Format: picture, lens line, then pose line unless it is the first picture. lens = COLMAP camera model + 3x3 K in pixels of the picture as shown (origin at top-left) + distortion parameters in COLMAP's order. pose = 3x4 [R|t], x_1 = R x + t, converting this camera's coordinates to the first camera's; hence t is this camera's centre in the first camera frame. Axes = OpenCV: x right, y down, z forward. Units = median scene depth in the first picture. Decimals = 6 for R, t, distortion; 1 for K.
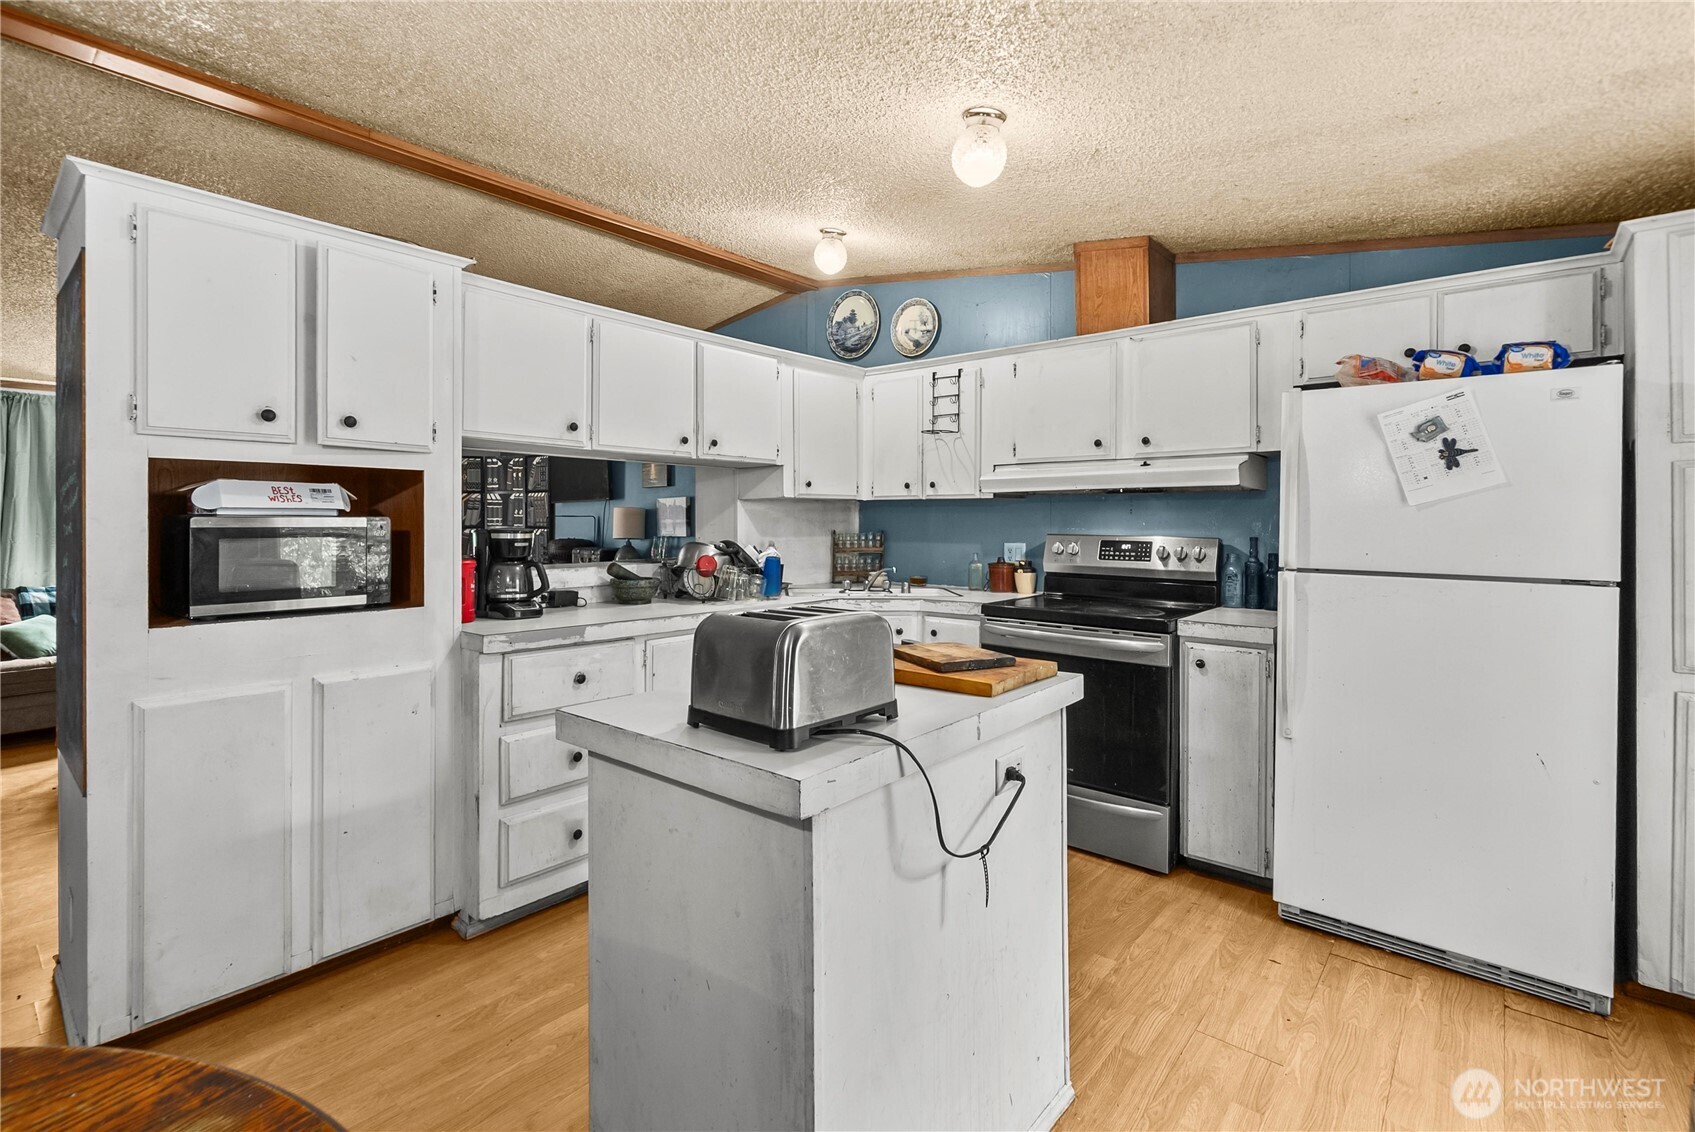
lens RADIAL K [[772.4, 0, 846.4], [0, 772.4, 524.9], [0, 0, 1]] dist [0.000651, 0.000364]
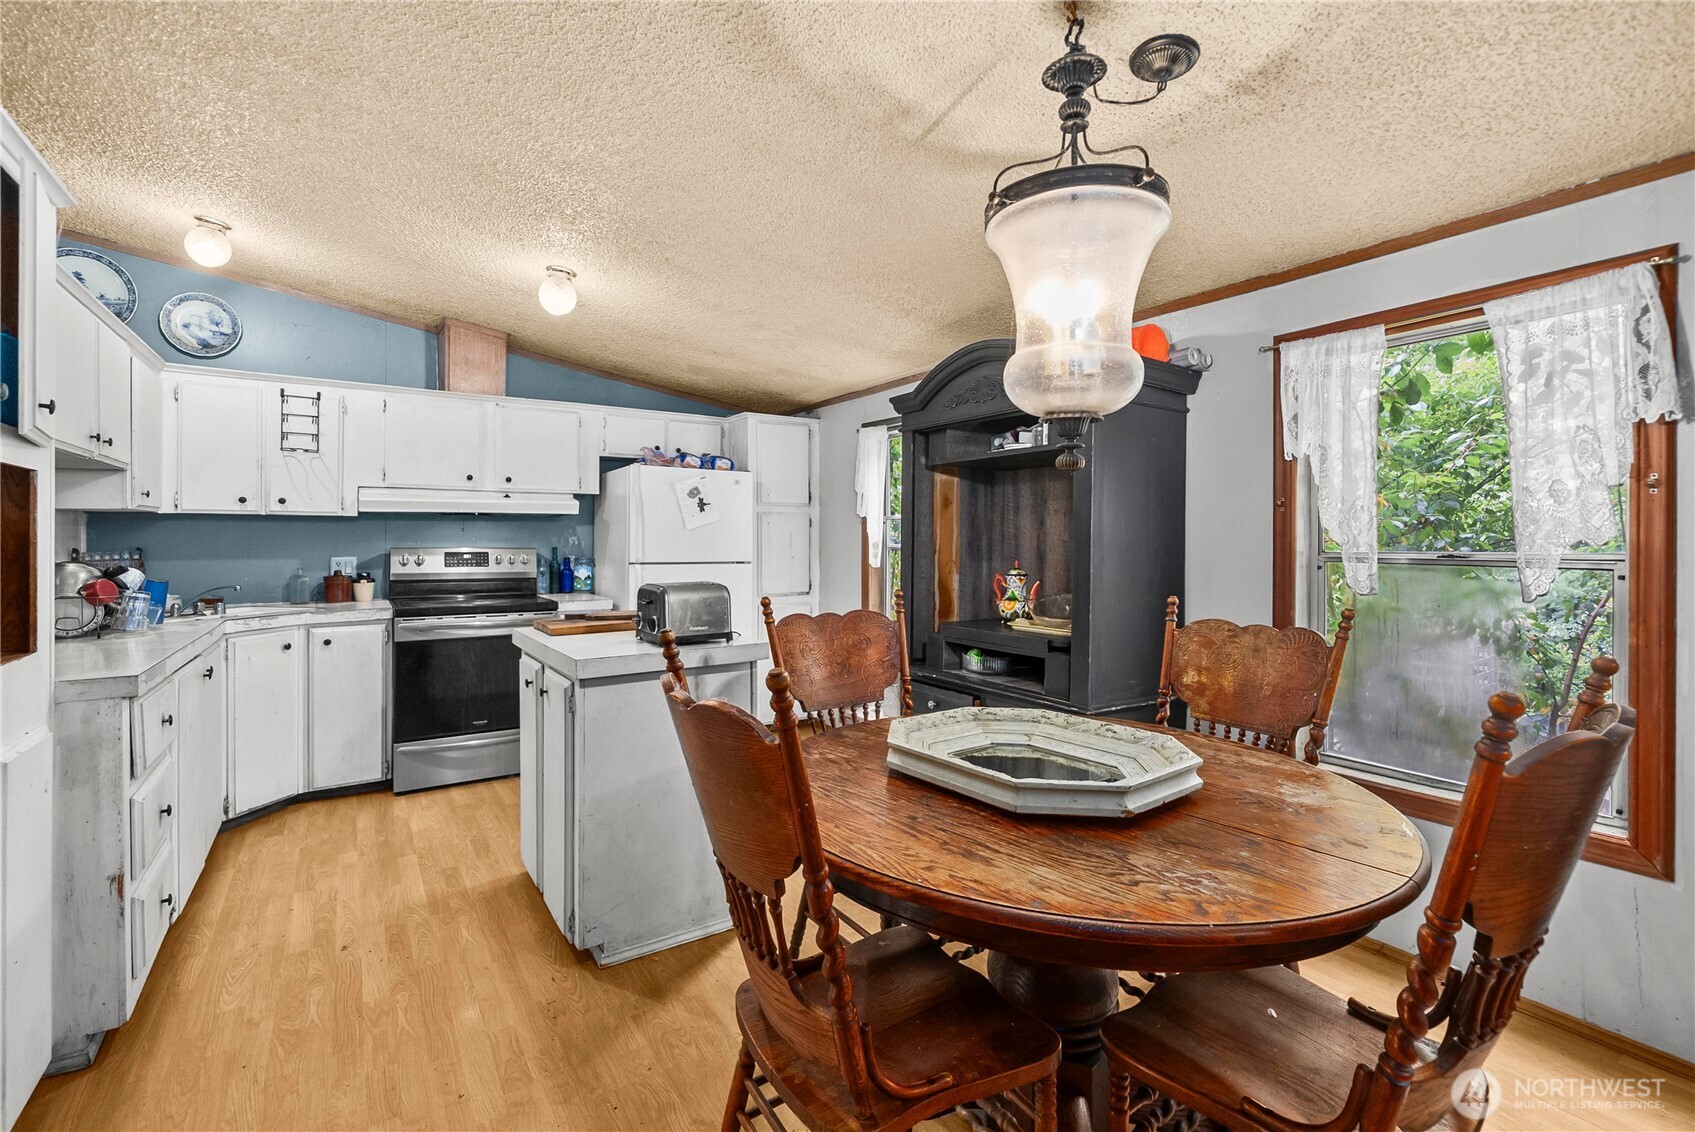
lens RADIAL K [[772.4, 0, 846.9], [0, 772.4, 542.9], [0, 0, 1]] dist [0.000651, 0.000364]
pose [[0.274007, -0.008419, 0.961691, -0.728432], [0.005865, 0.999958, 0.007083, -0.000225], [-0.961710, 0.003699, 0.274045, 0.023474]]
